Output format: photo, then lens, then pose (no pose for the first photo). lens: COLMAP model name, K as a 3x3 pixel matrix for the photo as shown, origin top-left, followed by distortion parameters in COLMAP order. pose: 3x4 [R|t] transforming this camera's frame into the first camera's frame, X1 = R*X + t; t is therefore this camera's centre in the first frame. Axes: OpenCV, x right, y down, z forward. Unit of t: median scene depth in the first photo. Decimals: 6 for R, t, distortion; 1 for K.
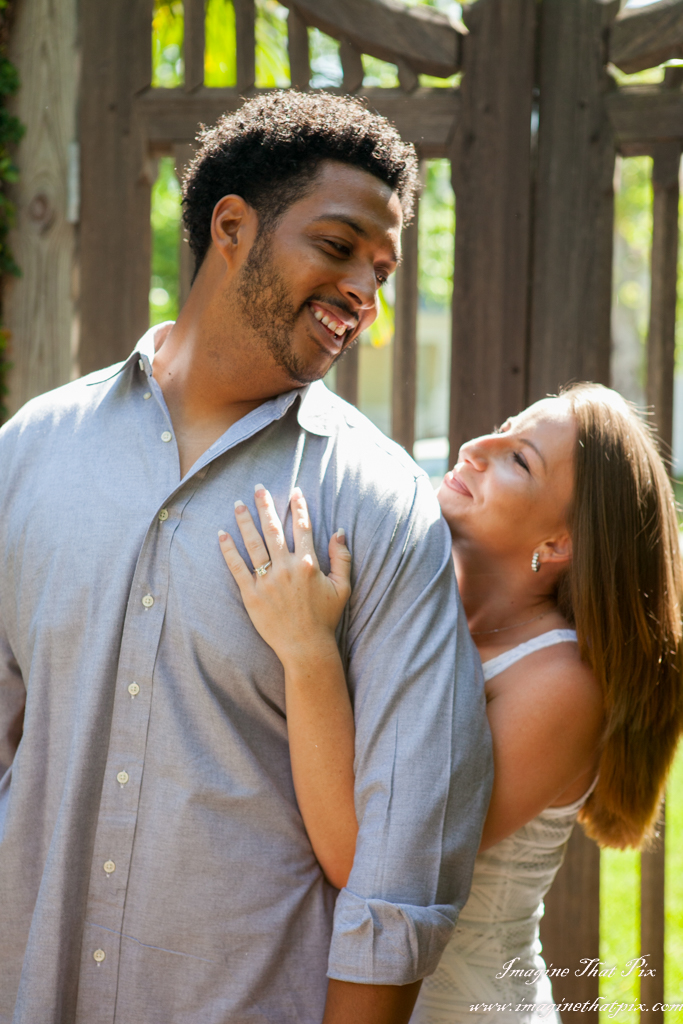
lens RADIAL K [[2069.3, 0, 343.4], [0, 2069.3, 471.2], [0, 0, 1]] dist [0.315916, -0.082526]
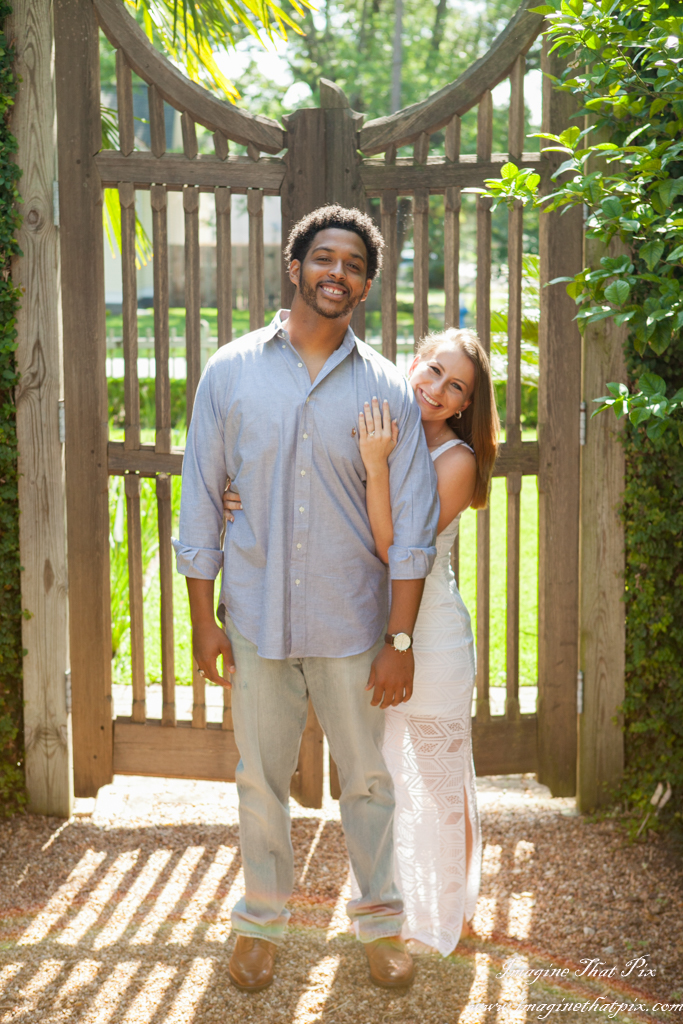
lens RADIAL K [[1709.1, 0, 341.5], [0, 1709.1, 512.0], [0, 0, 1]] dist [0.104295, 0.092811]
pose [[0.938984, -0.070455, 0.336668, -0.415203], [0.028542, 0.991381, 0.127863, -0.057010], [-0.342775, -0.110452, 0.932902, -0.490596]]
